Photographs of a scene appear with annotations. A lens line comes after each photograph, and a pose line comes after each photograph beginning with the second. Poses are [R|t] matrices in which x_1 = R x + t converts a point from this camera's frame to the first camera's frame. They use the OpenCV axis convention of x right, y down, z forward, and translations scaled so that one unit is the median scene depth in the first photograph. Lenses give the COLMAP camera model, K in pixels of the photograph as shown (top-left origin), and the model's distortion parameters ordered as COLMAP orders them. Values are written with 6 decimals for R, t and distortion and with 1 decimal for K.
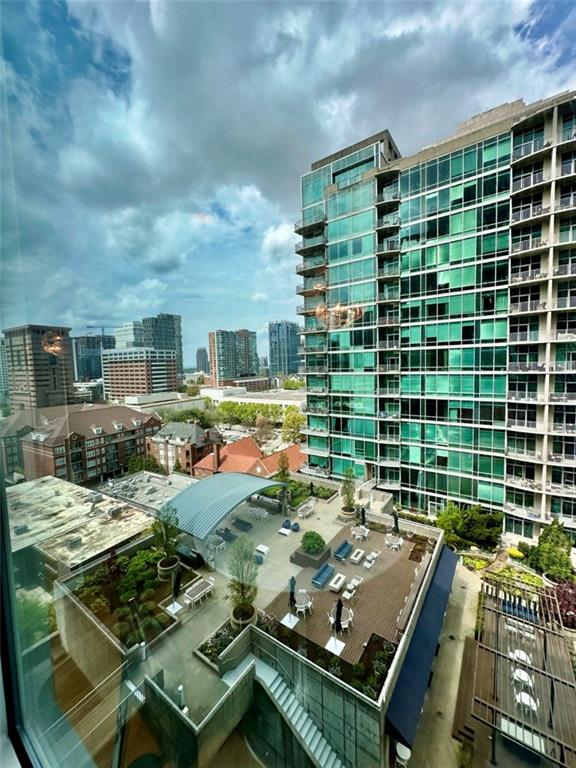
lens RADIAL K [[306.1, 0, 289.3], [0, 306.1, 385.7], [0, 0, 1]] dist [-0.003311, 0.000781]
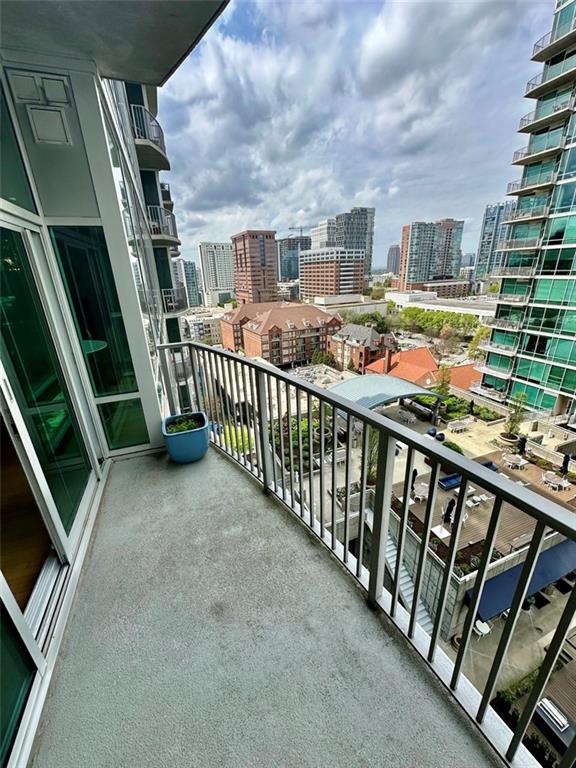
lens RADIAL K [[306.1, 0, 289.1], [0, 306.1, 385.1], [0, 0, 1]] dist [-0.003311, 0.000781]
pose [[0.835167, 0.192468, -0.515221, 0.060982], [-0.028640, 0.950719, 0.308729, -0.000943], [0.549251, -0.243084, 0.799521, -0.032978]]
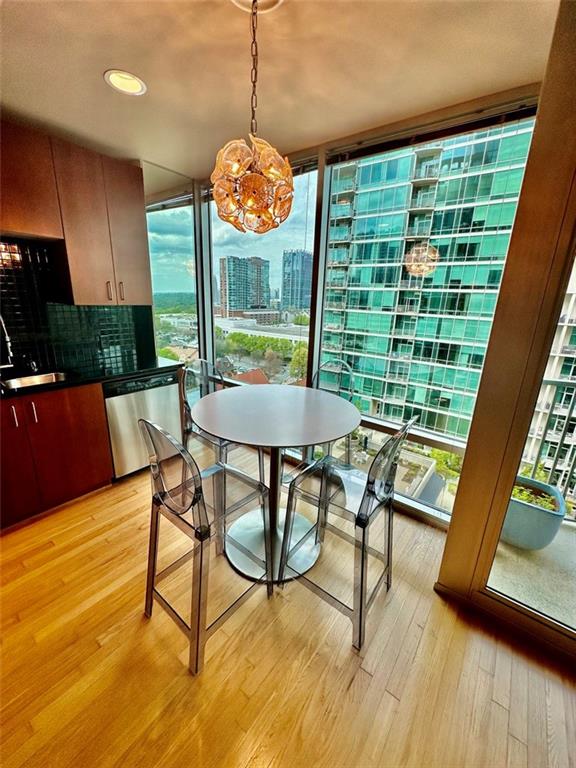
lens RADIAL K [[306.1, 0, 288.9], [0, 306.1, 385.5], [0, 0, 1]] dist [-0.003311, 0.000781]
pose [[0.997119, 0.073332, -0.019413, -0.019681], [-0.067724, 0.975848, 0.207687, 0.004545], [0.034174, -0.205774, 0.978003, -0.036785]]
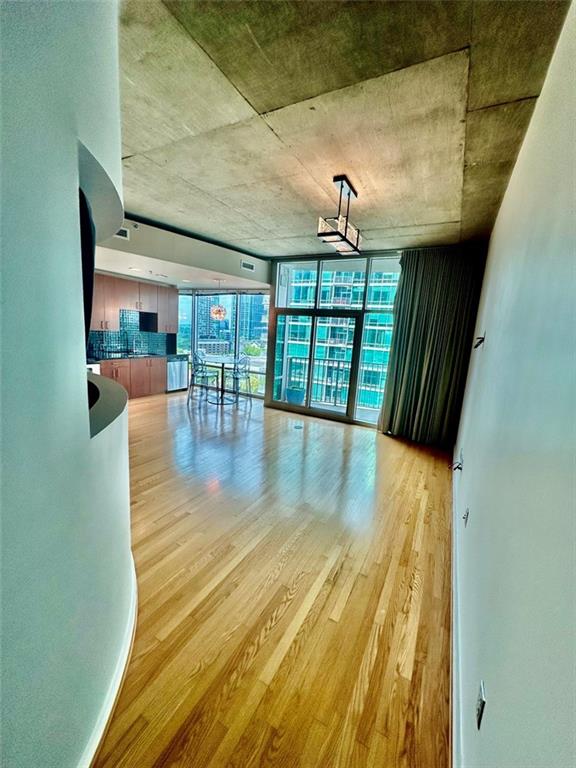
lens RADIAL K [[306.1, 0, 288.3], [0, 306.1, 382.2], [0, 0, 1]] dist [-0.003311, 0.000781]
pose [[0.988494, 0.071737, 0.133170, -0.009811], [-0.083857, 0.992606, 0.087751, 0.010065], [-0.125890, -0.097909, 0.987201, -0.147436]]
